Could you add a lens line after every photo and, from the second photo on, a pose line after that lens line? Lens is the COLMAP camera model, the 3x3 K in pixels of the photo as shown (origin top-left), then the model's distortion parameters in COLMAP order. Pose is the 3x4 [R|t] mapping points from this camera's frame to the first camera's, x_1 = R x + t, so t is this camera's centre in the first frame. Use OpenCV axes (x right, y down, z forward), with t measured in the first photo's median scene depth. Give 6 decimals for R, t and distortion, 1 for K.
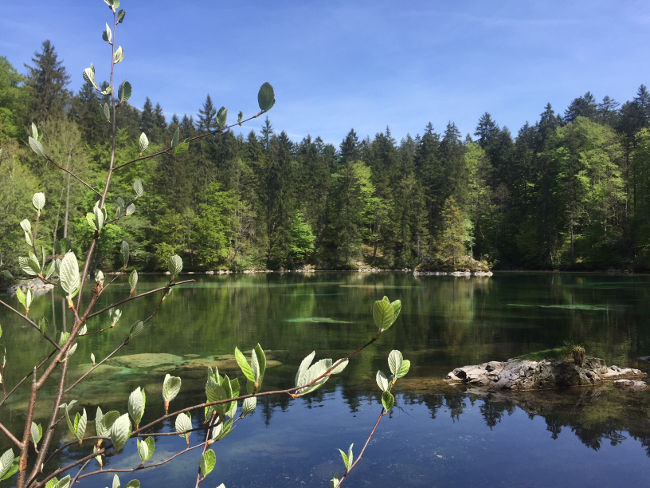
lens RADIAL K [[572.0, 0, 325.4], [0, 572.0, 240.9], [0, 0, 1]] dist [0.049574, -0.011841]
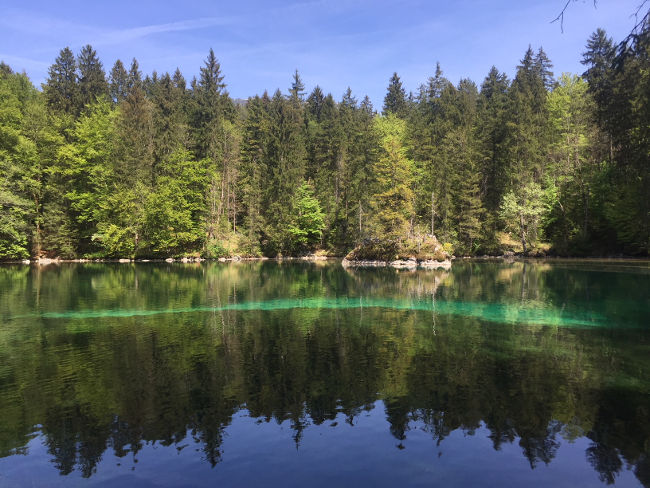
lens RADIAL K [[572.0, 0, 325.4], [0, 572.0, 240.9], [0, 0, 1]] dist [0.049574, -0.011841]
pose [[0.934028, -0.007411, -0.357123, 0.288420], [0.015151, 0.999707, 0.018880, 0.015112], [0.356878, -0.023045, 0.933867, 0.305697]]
